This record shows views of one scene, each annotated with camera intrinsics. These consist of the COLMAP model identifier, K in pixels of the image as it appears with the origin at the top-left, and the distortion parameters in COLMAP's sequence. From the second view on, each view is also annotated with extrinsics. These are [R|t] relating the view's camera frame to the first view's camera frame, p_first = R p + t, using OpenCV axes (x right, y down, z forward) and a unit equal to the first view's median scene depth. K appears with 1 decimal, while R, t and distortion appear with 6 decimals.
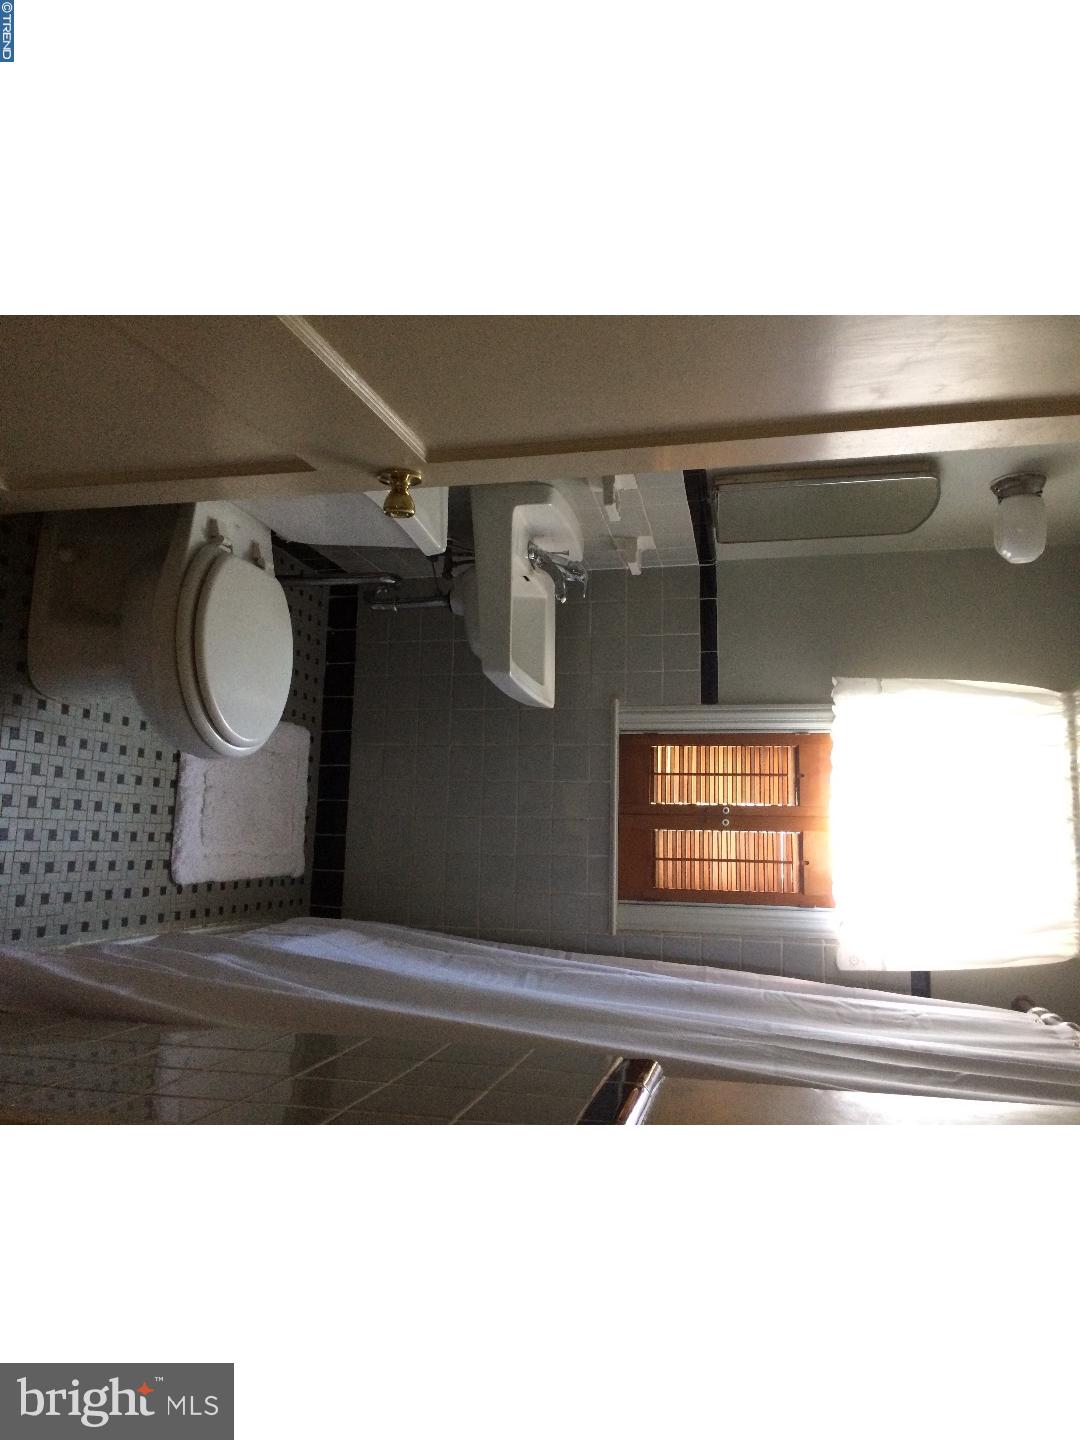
lens RADIAL K [[929.5, 0, 540.0], [0, 929.5, 720.0], [0, 0, 1]] dist [0.090263, -0.131783]
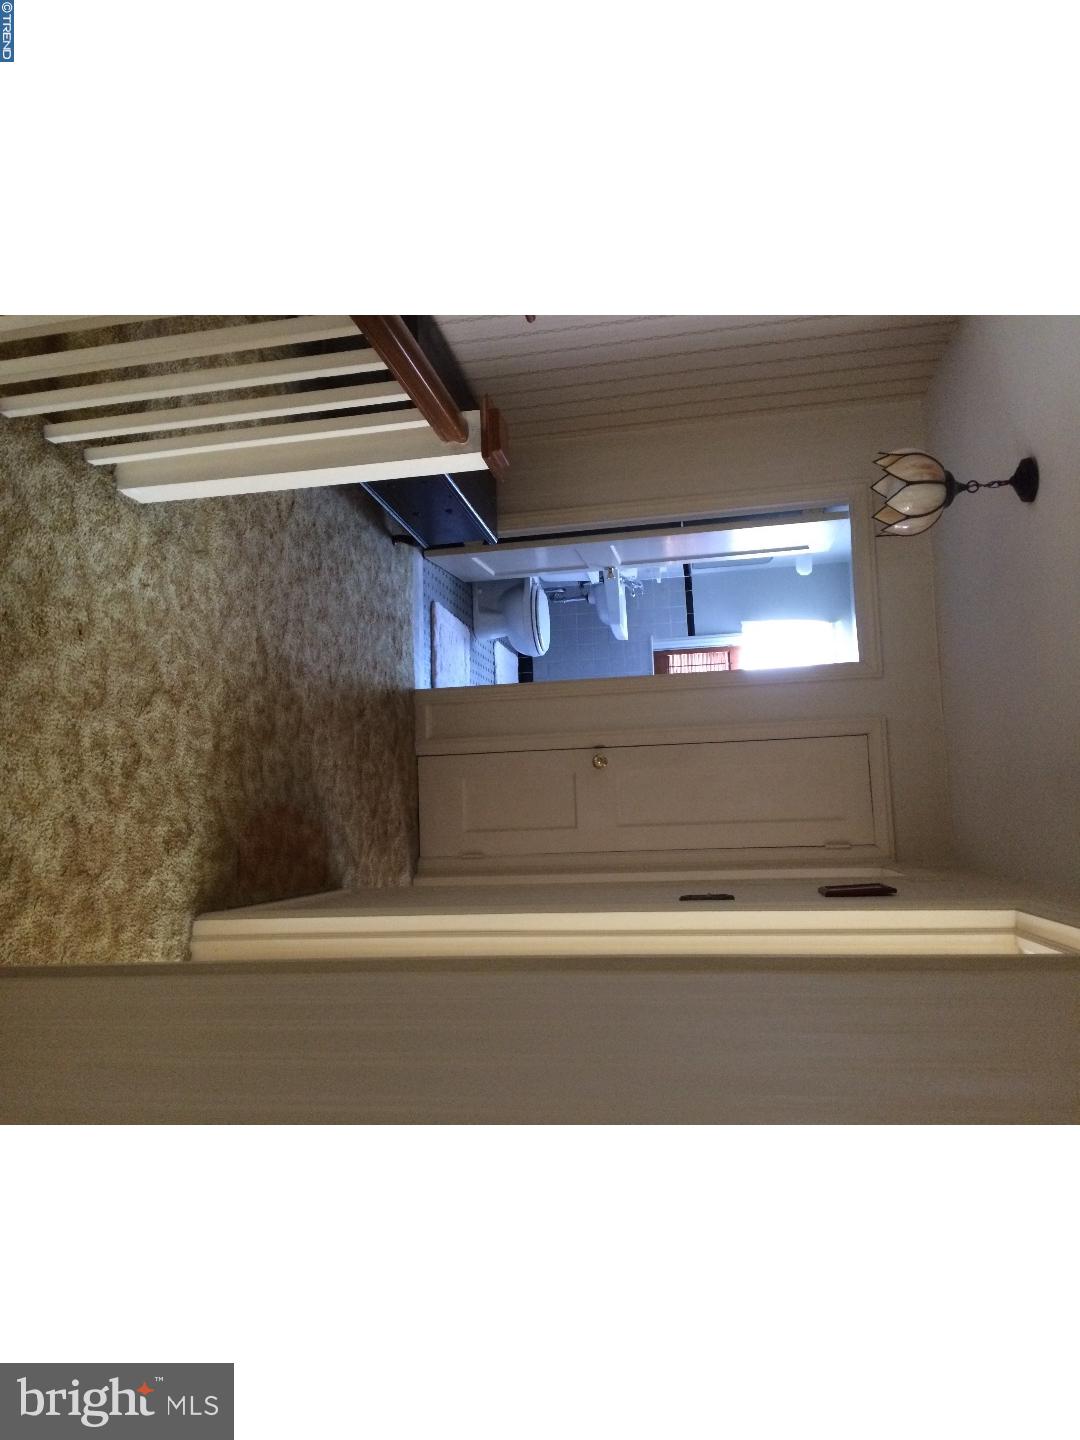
lens RADIAL K [[929.5, 0, 540.0], [0, 929.5, 720.0], [0, 0, 1]] dist [0.090263, -0.131783]
pose [[0.998696, -0.048795, 0.015043, -0.259049], [0.048364, 0.998443, 0.027800, 0.117414], [-0.016376, -0.027036, 0.999500, -1.424715]]
